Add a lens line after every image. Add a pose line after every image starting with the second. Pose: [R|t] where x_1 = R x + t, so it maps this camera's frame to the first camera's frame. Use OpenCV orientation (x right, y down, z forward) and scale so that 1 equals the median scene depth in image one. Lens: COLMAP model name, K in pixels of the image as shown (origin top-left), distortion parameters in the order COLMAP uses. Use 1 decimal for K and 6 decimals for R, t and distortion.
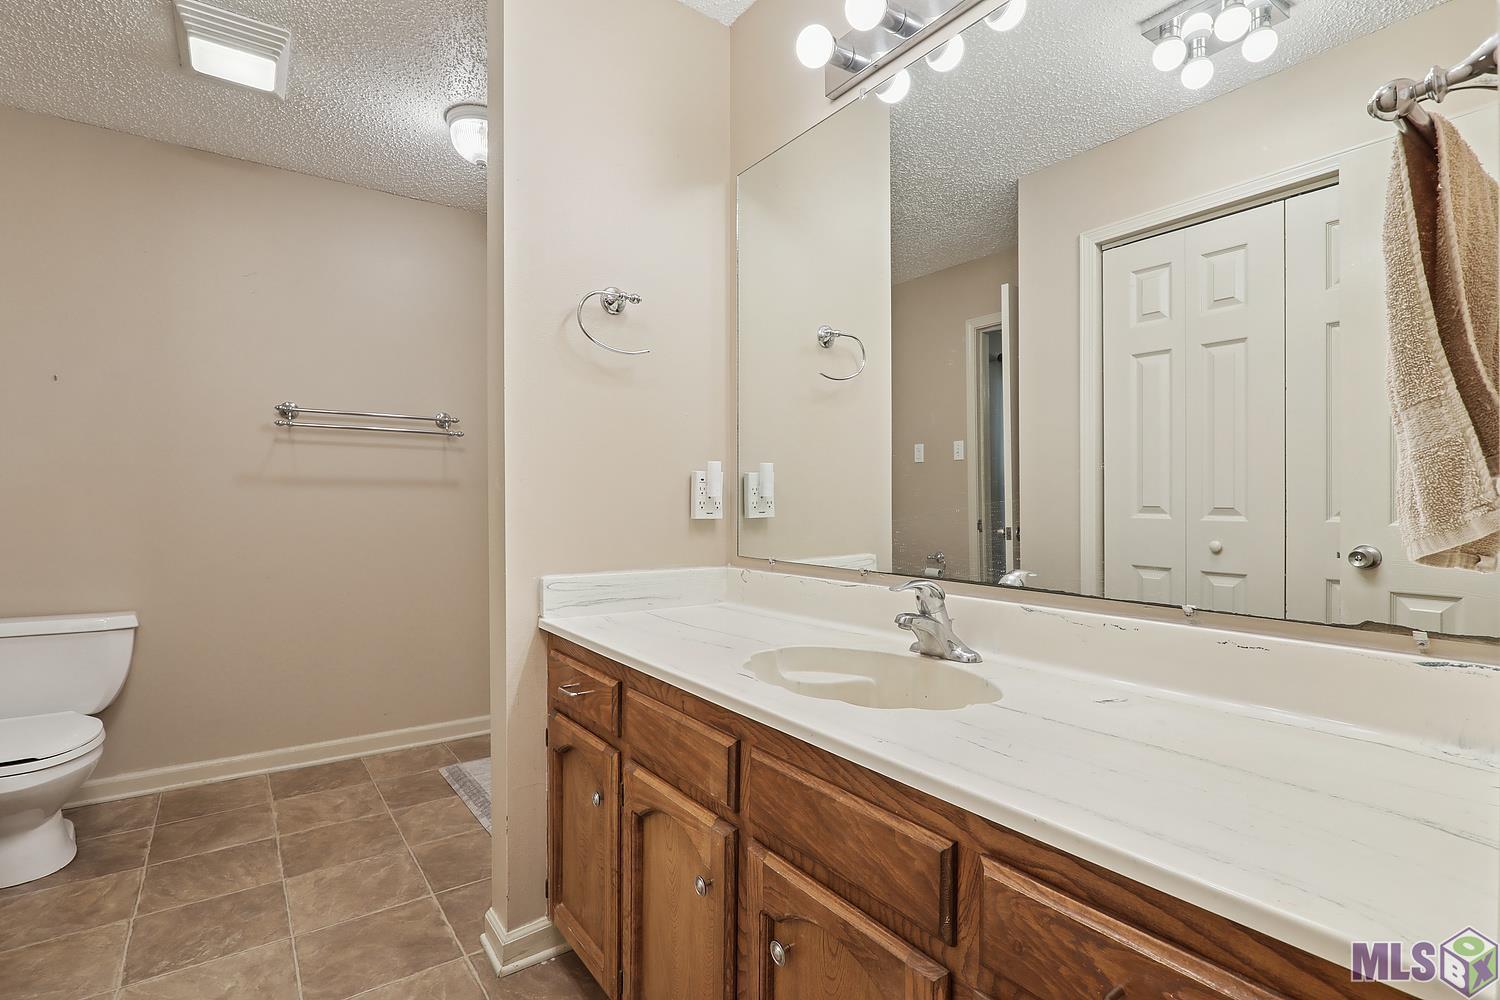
lens RADIAL K [[728.6, 0, 753.4], [0, 728.6, 502.5], [0, 0, 1]] dist [0.004163, -0.000955]
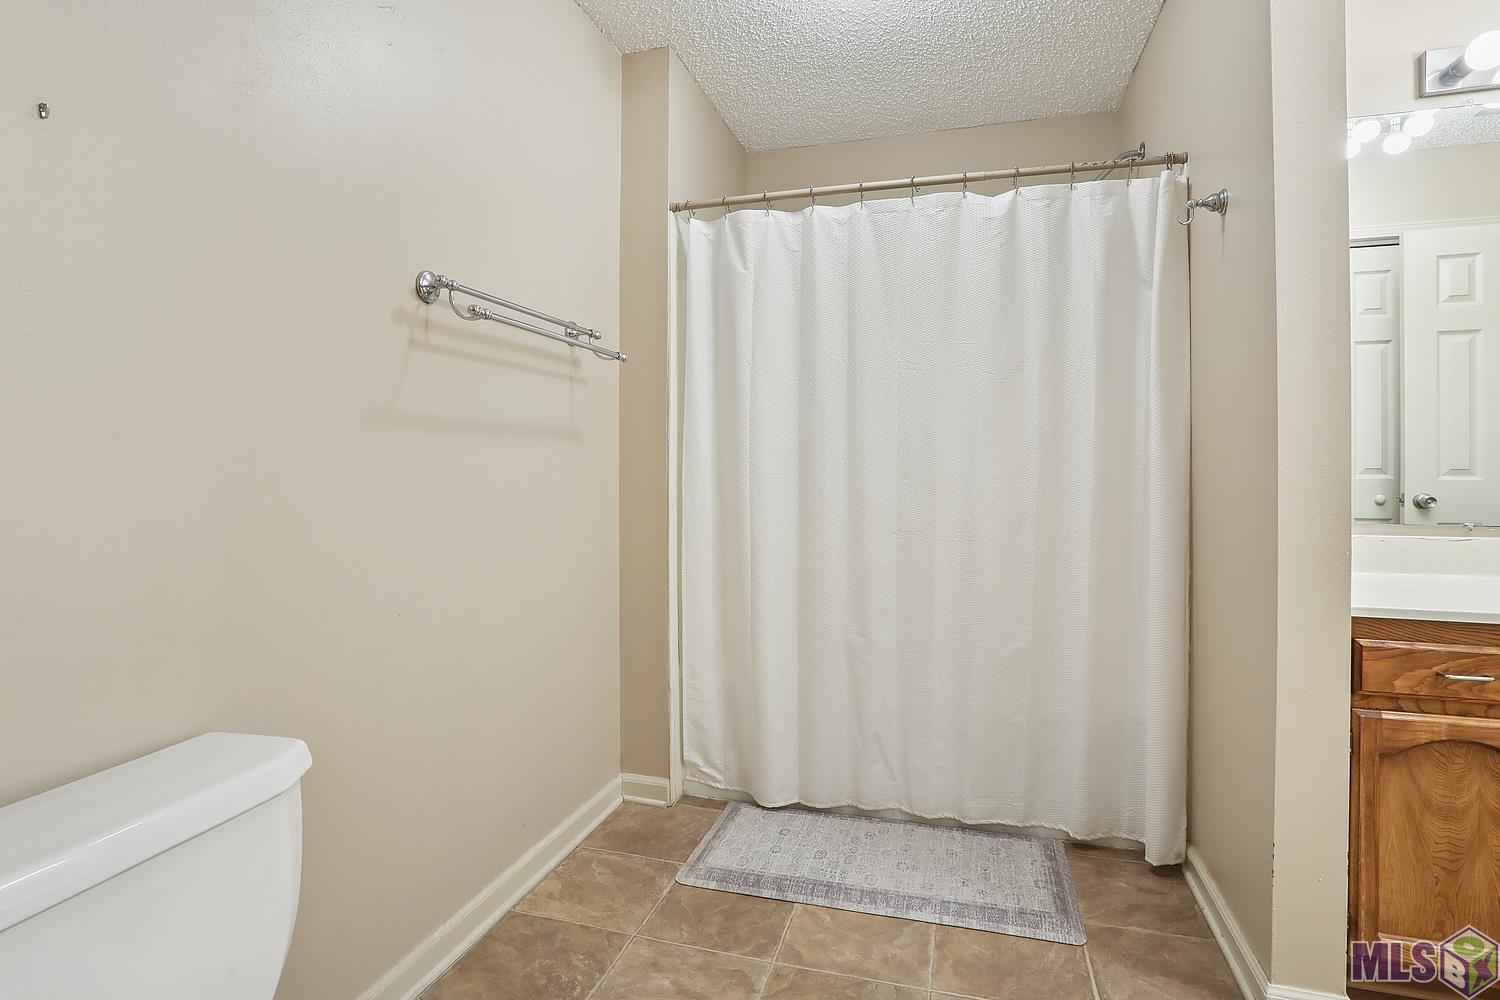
lens RADIAL K [[764.8, 0, 741.8], [0, 764.8, 461.6], [0, 0, 1]] dist [-0.002332, 0.003493]
pose [[0.784810, 0.004991, 0.619716, -1.314772], [-0.001597, 0.999981, -0.006031, 0.002327], [-0.619734, 0.003743, 0.784803, 0.716350]]
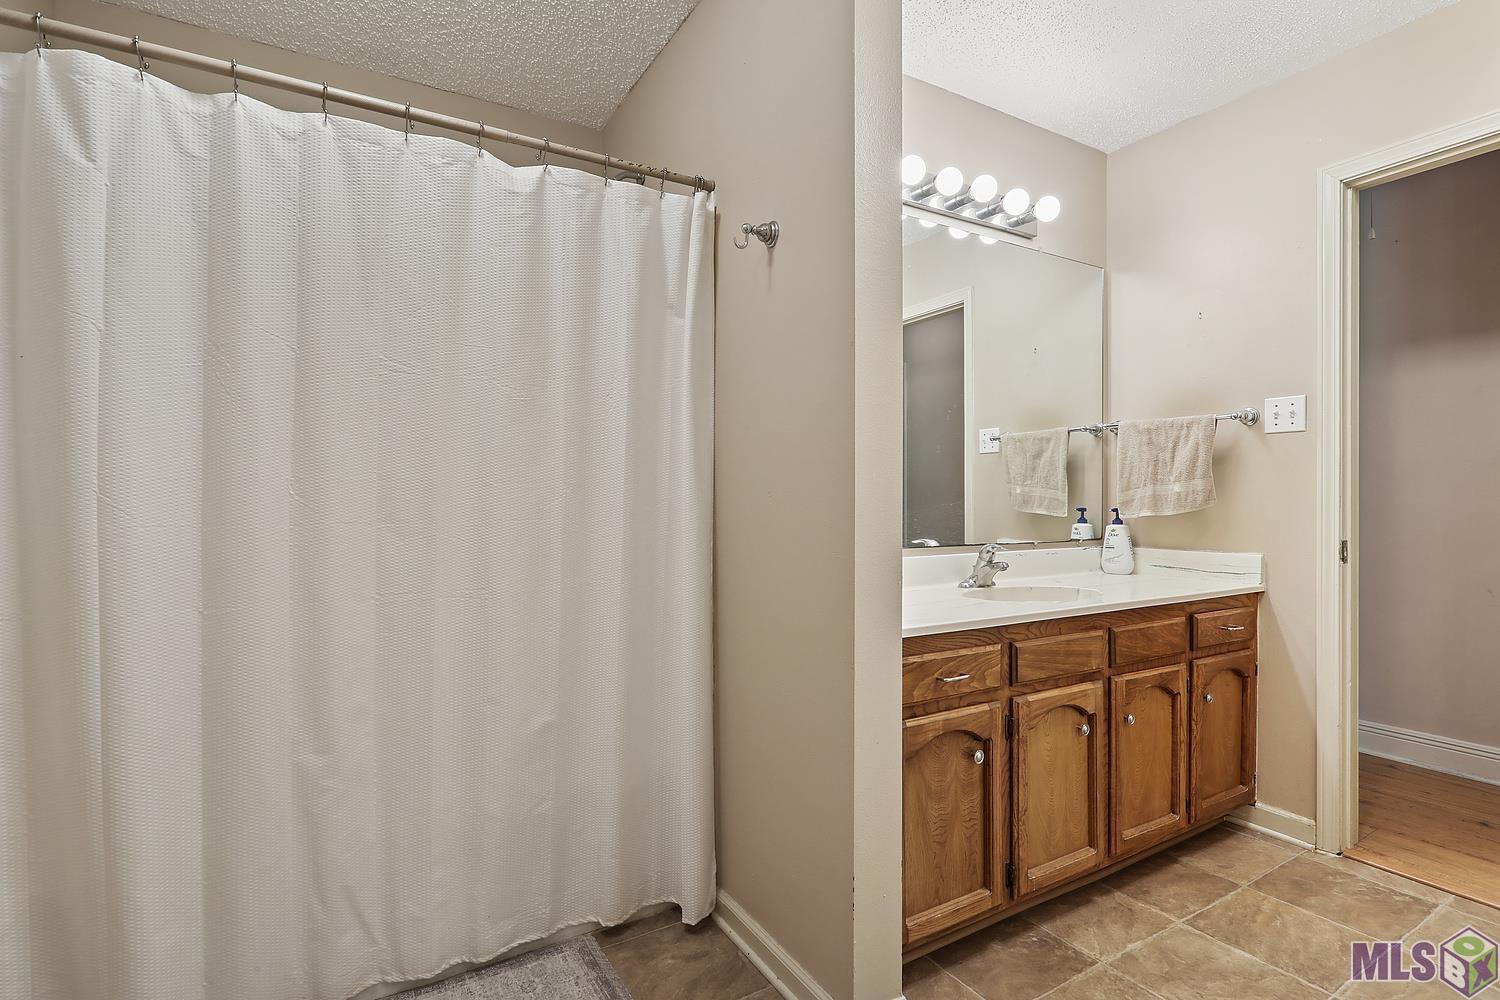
lens RADIAL K [[728.6, 0, 739.5], [0, 728.6, 502.4], [0, 0, 1]] dist [0.004163, -0.000955]
pose [[0.082084, 0.001919, 0.996624, -1.153595], [0.006528, 0.999976, -0.002463, 0.004037], [-0.996604, 0.006709, 0.082070, 1.056647]]
